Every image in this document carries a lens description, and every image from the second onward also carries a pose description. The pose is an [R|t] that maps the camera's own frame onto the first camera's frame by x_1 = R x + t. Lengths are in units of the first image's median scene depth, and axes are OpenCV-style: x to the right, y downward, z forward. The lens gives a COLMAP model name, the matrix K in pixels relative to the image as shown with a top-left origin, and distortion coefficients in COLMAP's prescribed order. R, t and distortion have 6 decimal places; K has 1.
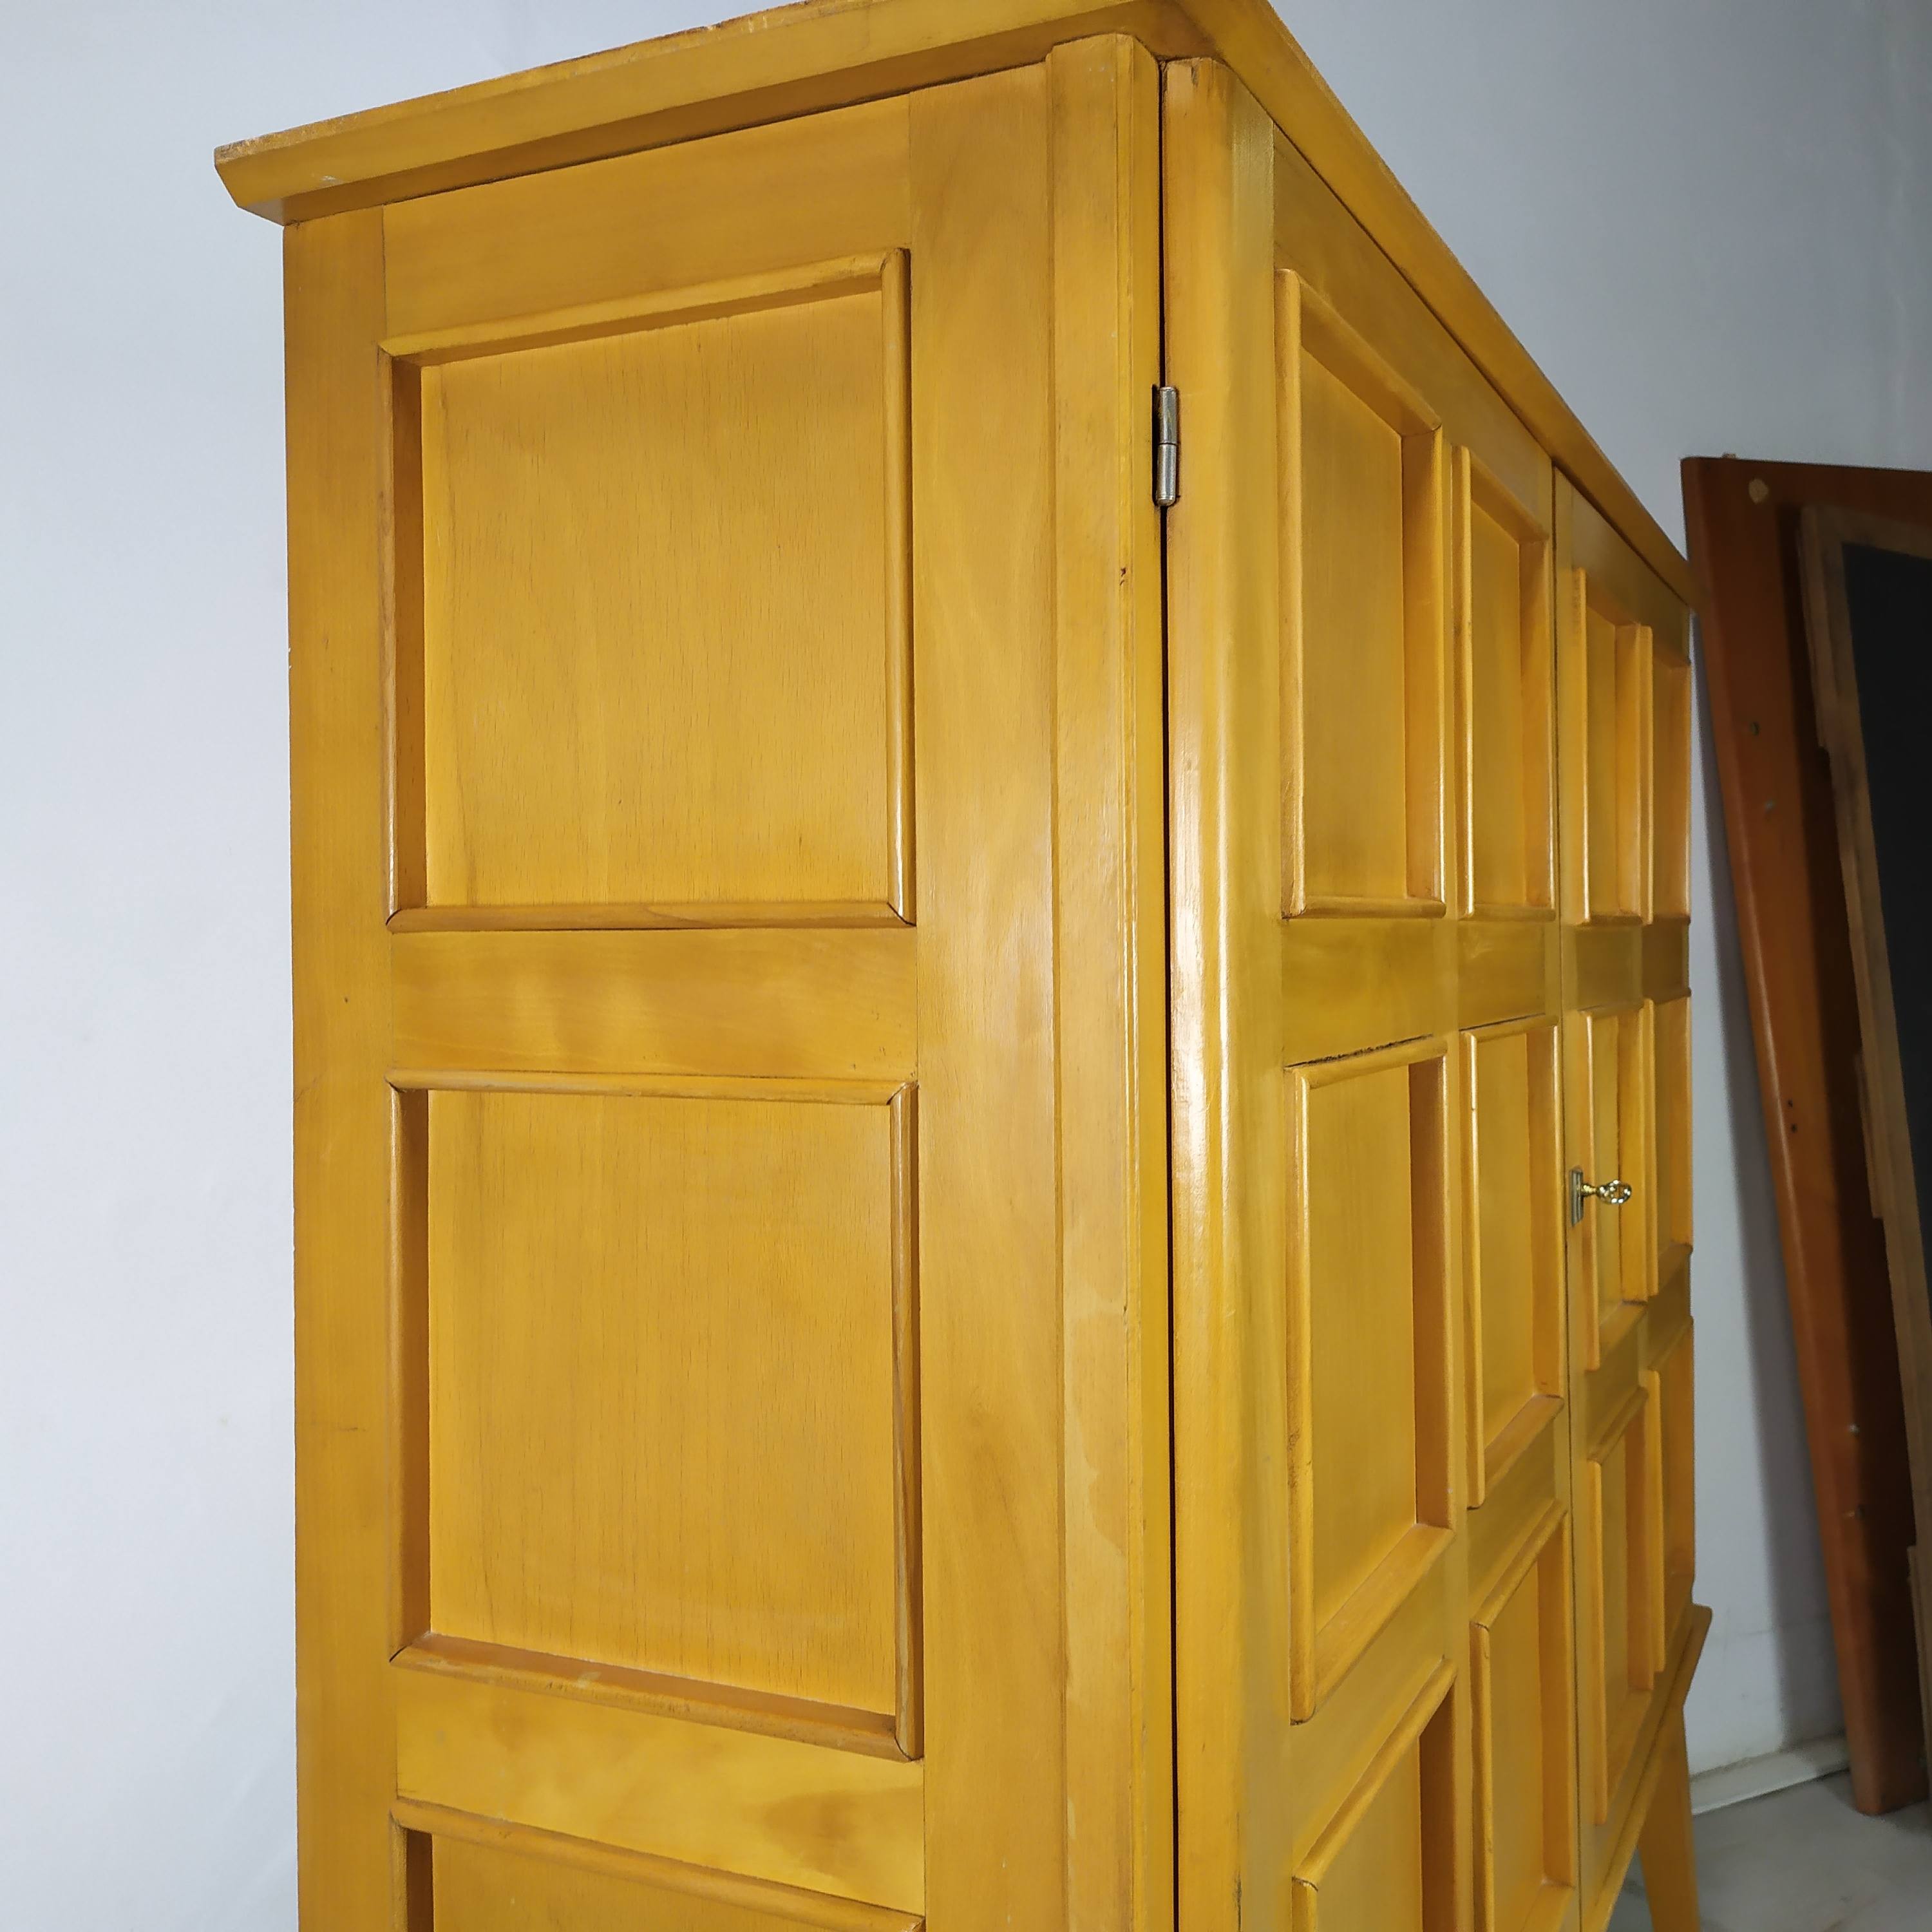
lens RADIAL K [[2002.7, 0, 989.8], [0, 2002.7, 936.2], [0, 0, 1]] dist [0.043490, -0.036461]
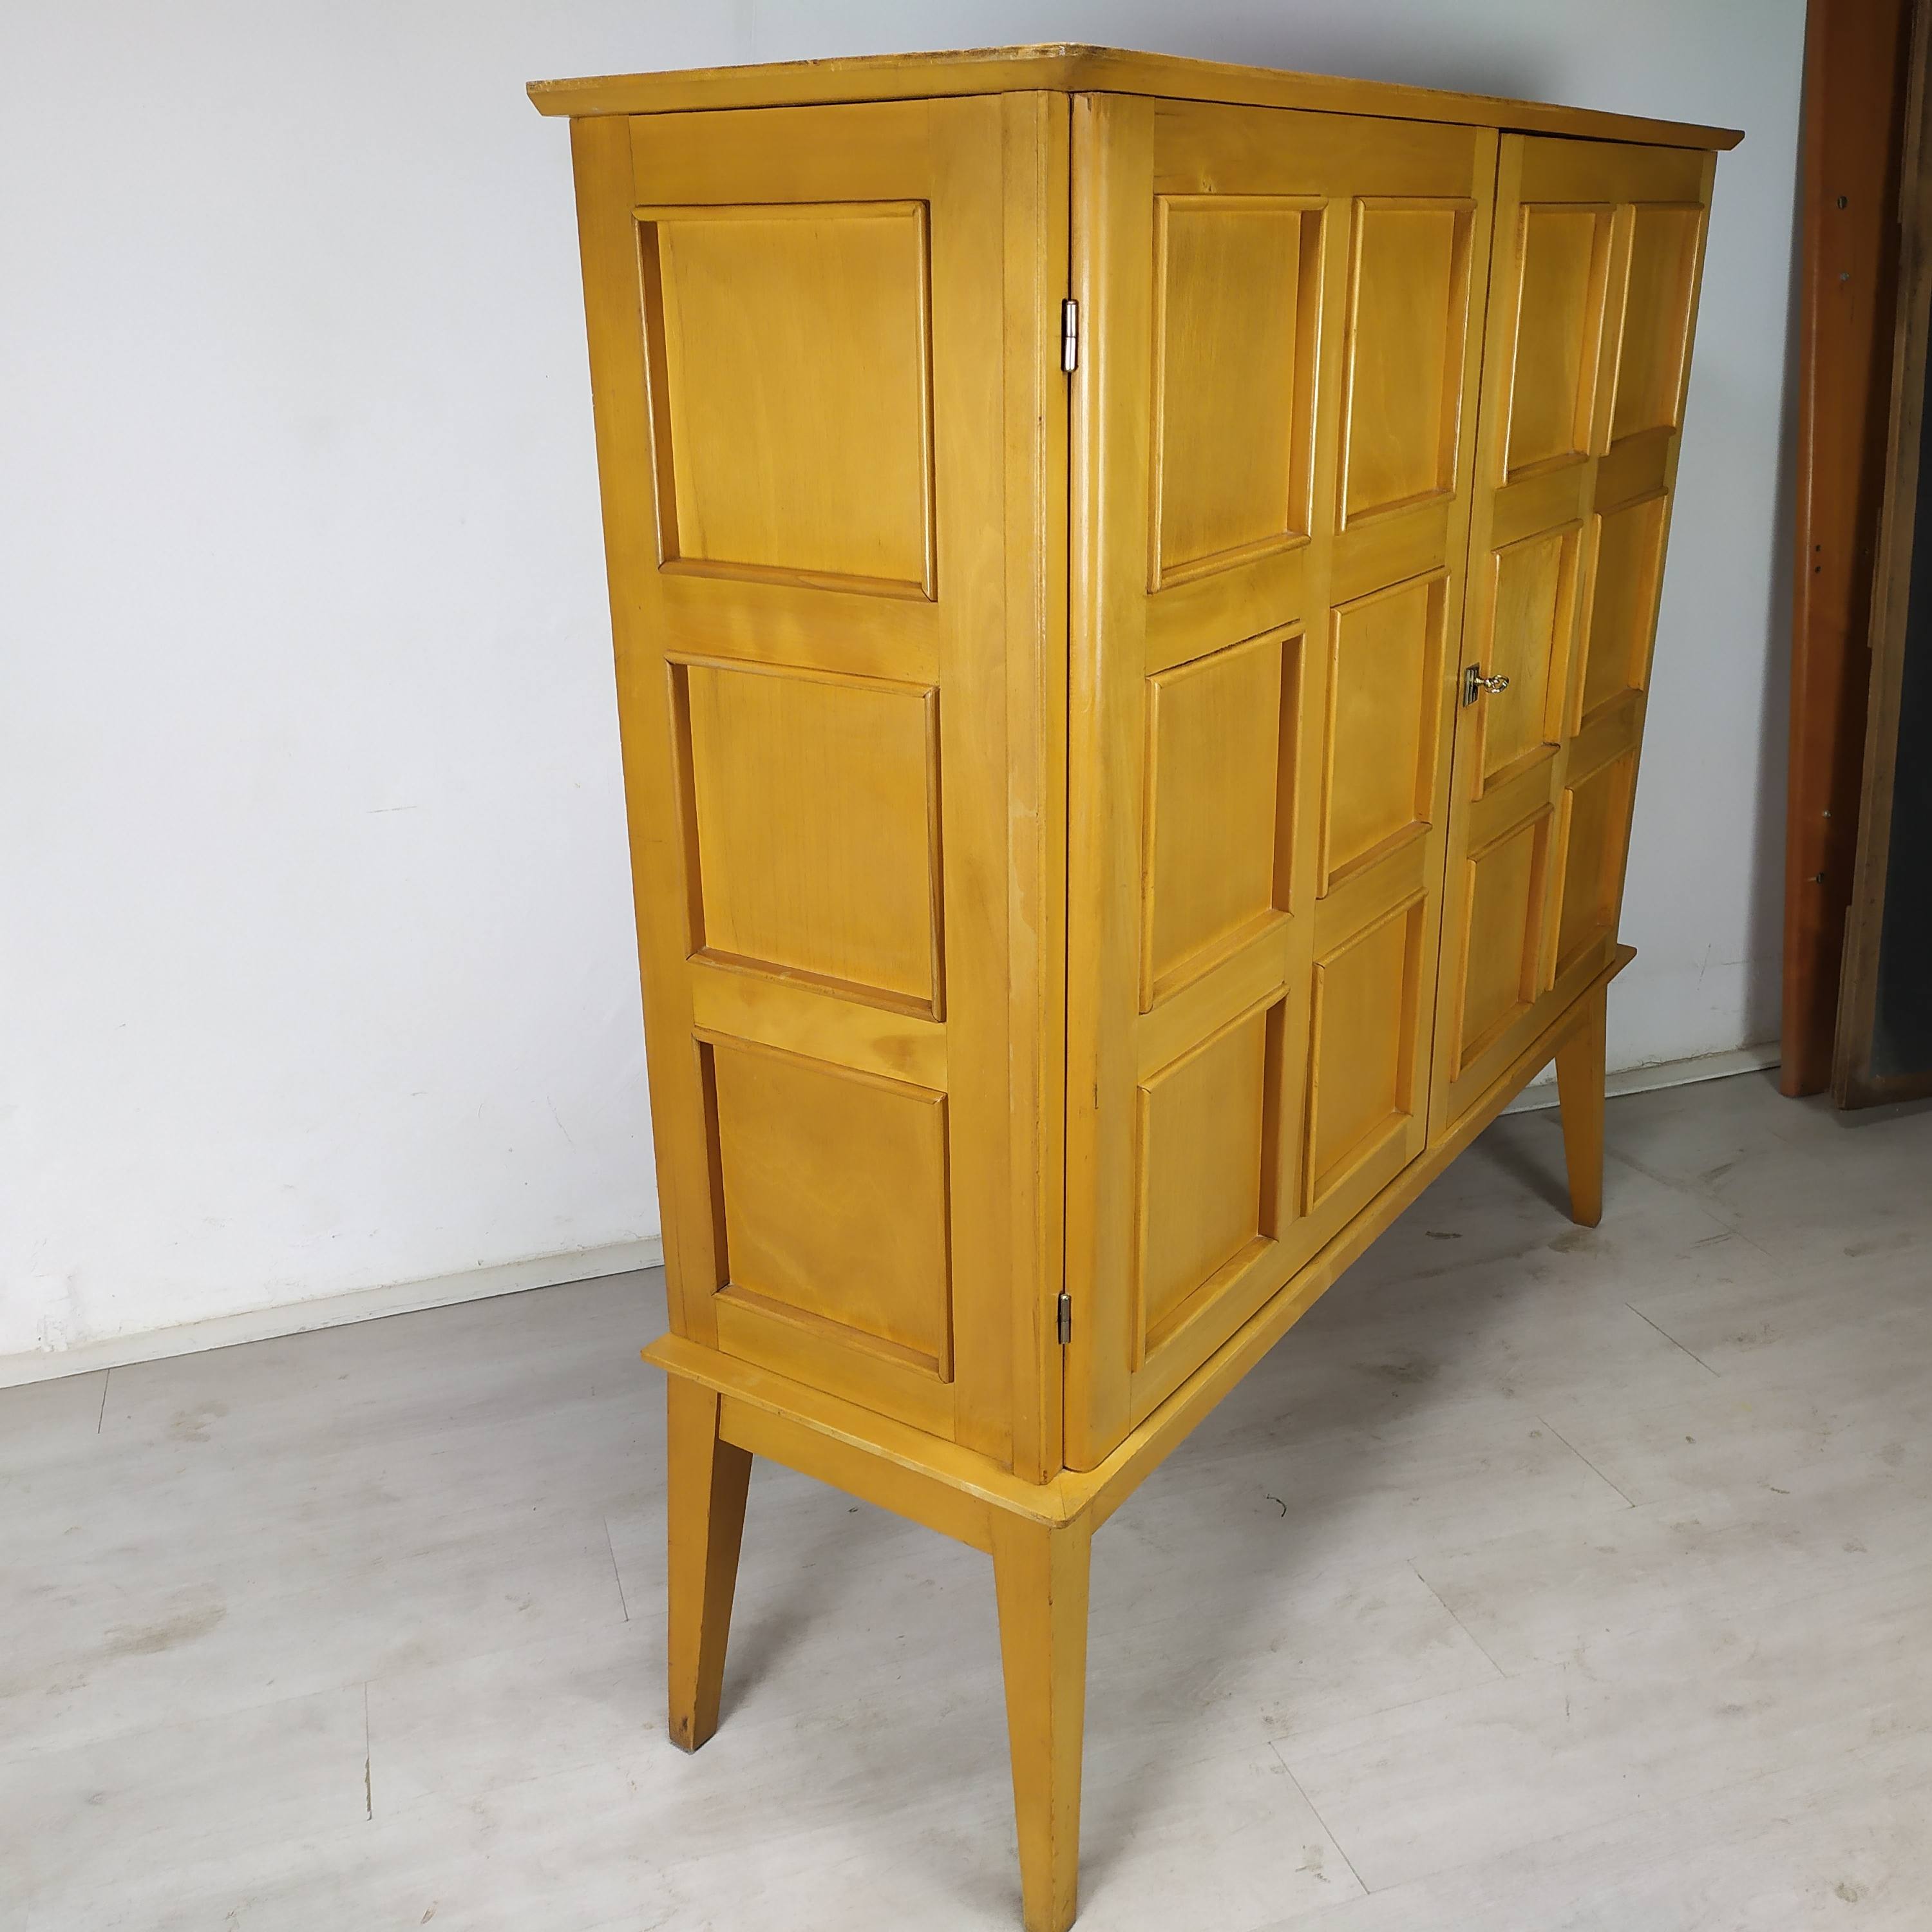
lens RADIAL K [[1954.8, 0, 966.0], [0, 1954.8, 966.0], [0, 0, 1]] dist [0.062815, -0.023380]
pose [[0.988778, 0.046082, -0.142109, 0.231202], [0.006802, 0.936365, 0.350962, -0.287856], [0.149239, -0.347990, 0.925543, -0.686037]]
